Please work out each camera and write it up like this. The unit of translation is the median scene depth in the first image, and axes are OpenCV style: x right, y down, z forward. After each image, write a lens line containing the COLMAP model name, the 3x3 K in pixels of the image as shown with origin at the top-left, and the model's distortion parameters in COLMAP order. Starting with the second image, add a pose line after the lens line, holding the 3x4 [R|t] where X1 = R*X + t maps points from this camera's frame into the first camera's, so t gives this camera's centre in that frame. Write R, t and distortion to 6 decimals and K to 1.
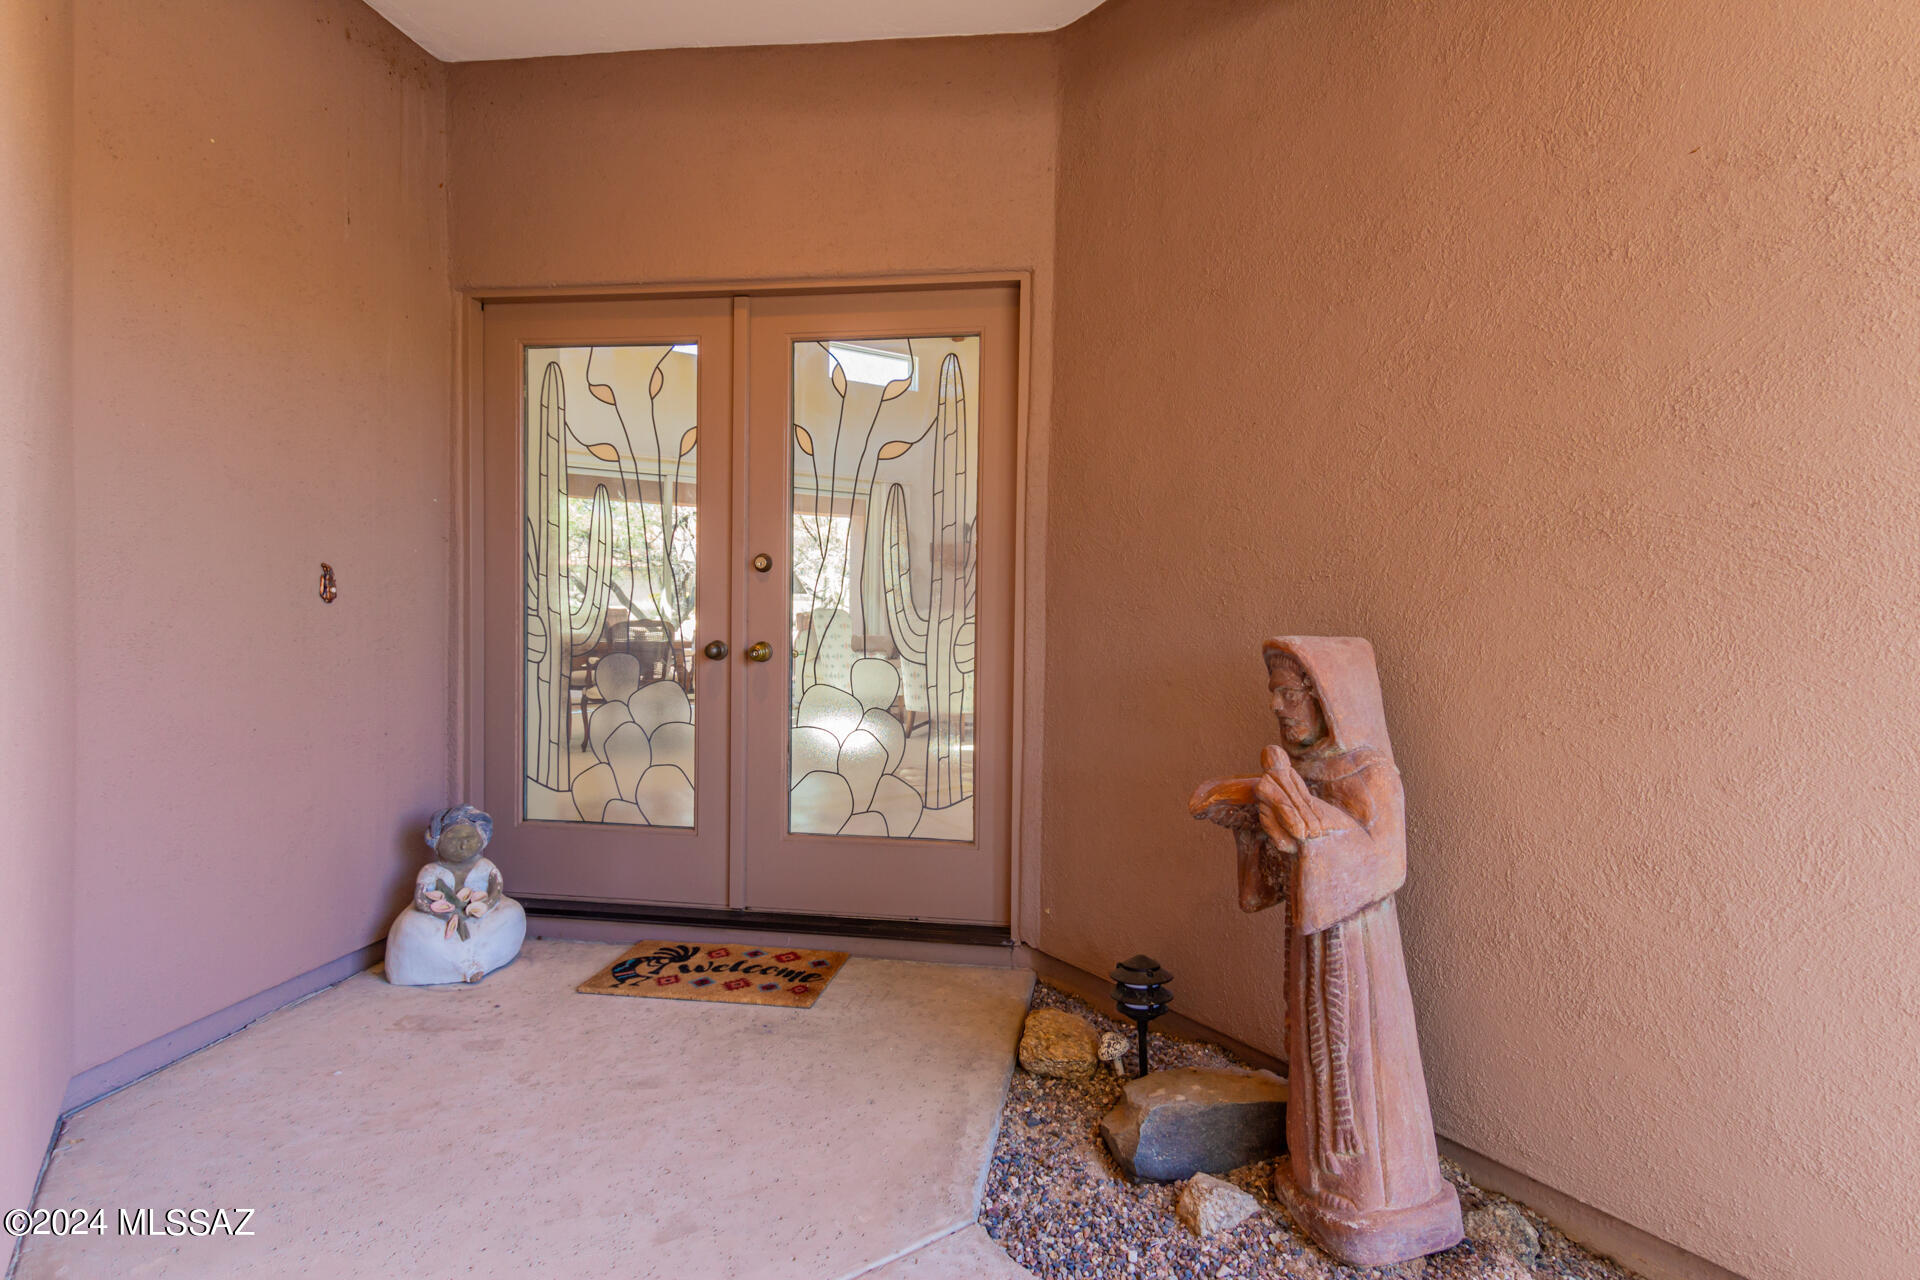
lens RADIAL K [[919.7, 0, 966.4], [0, 919.7, 643.3], [0, 0, 1]] dist [0.001038, 0.000726]
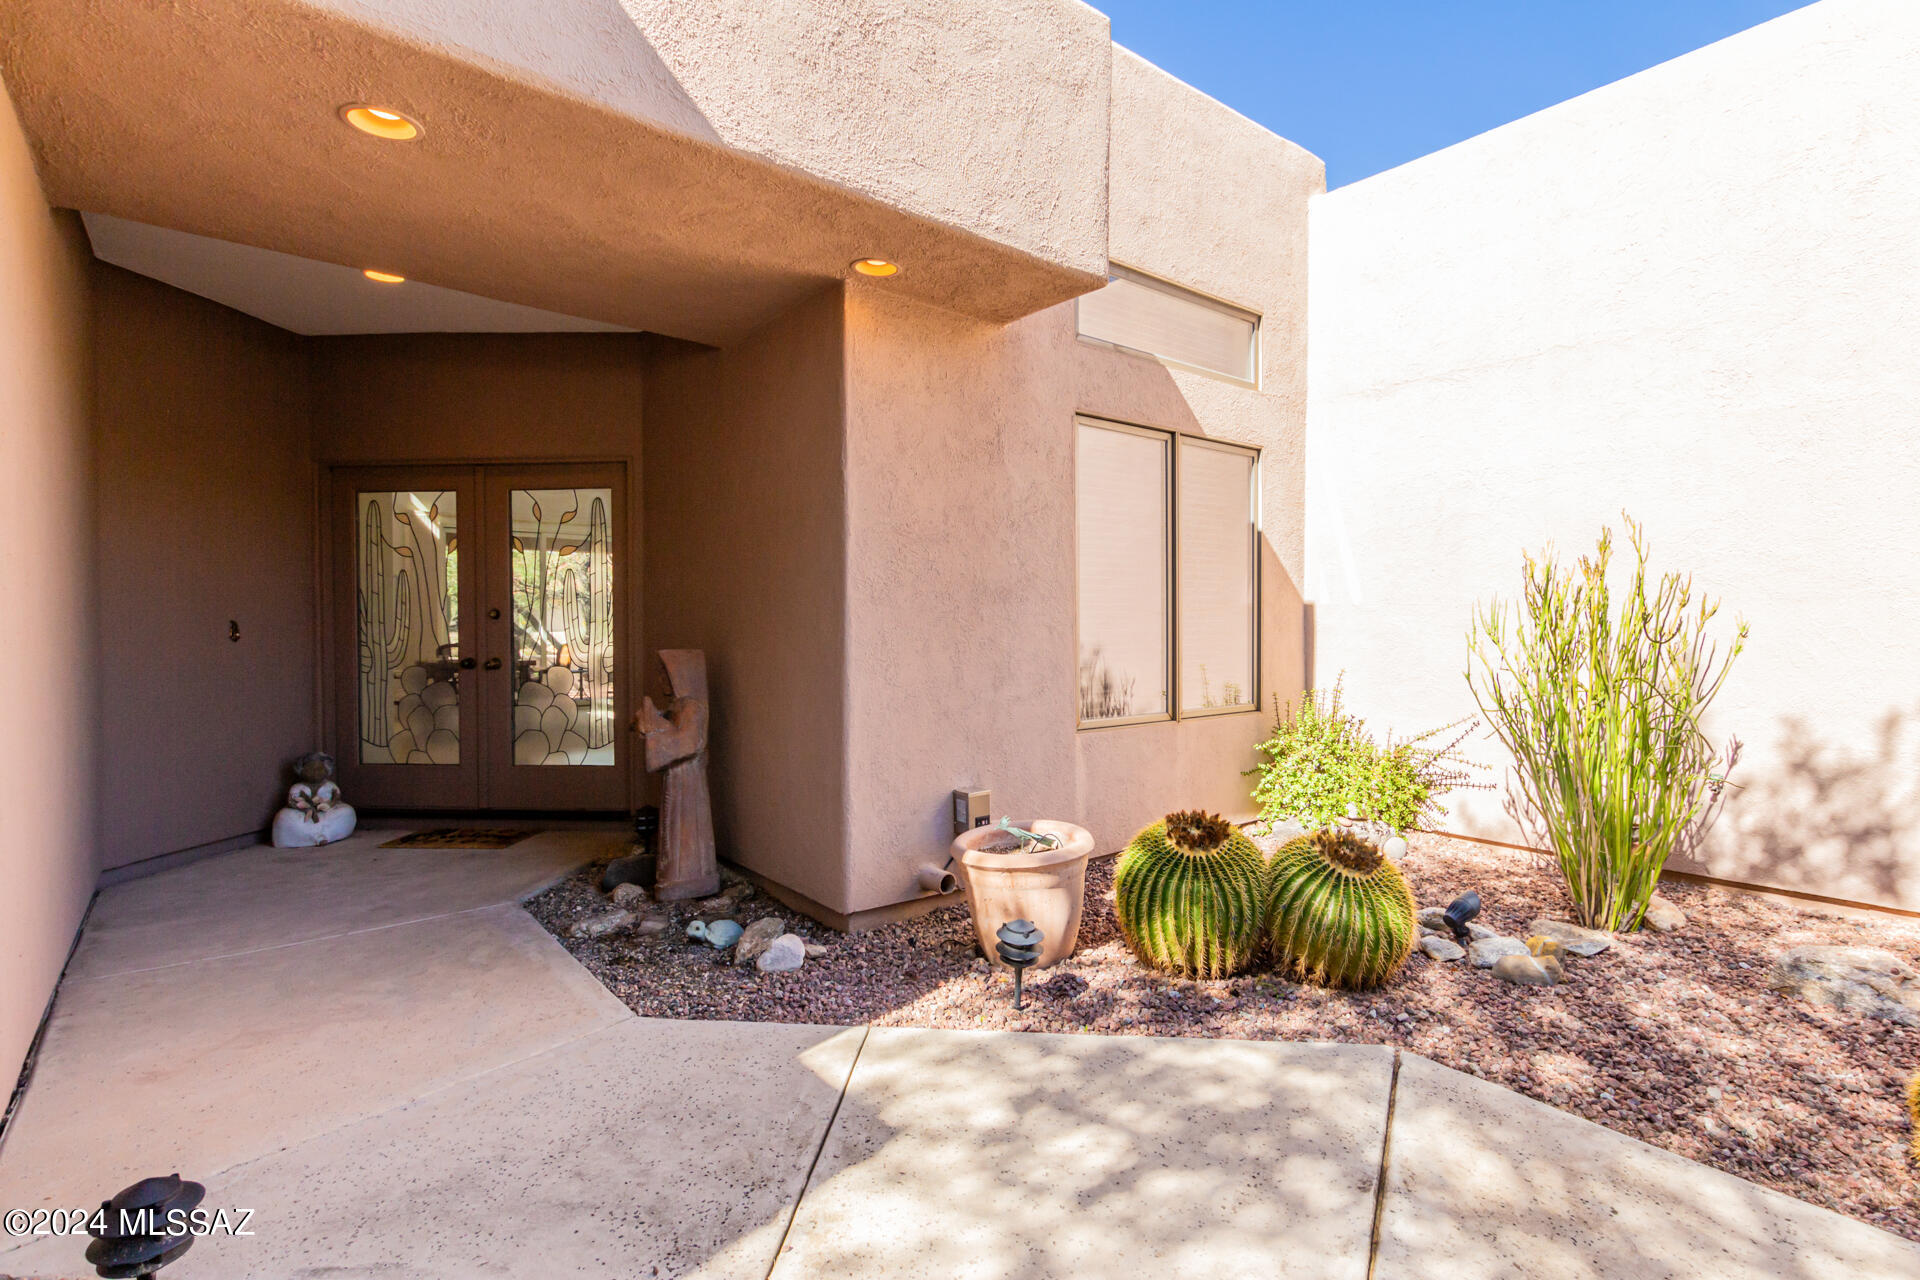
lens RADIAL K [[858.2, 0, 962.4], [0, 858.2, 650.0], [0, 0, 1]] dist [0.001828, 0.000315]
pose [[0.997429, -0.016970, 0.069627, 0.617581], [0.017796, 0.999778, -0.011253, 0.018372], [-0.069421, 0.012463, 0.997510, -0.791786]]
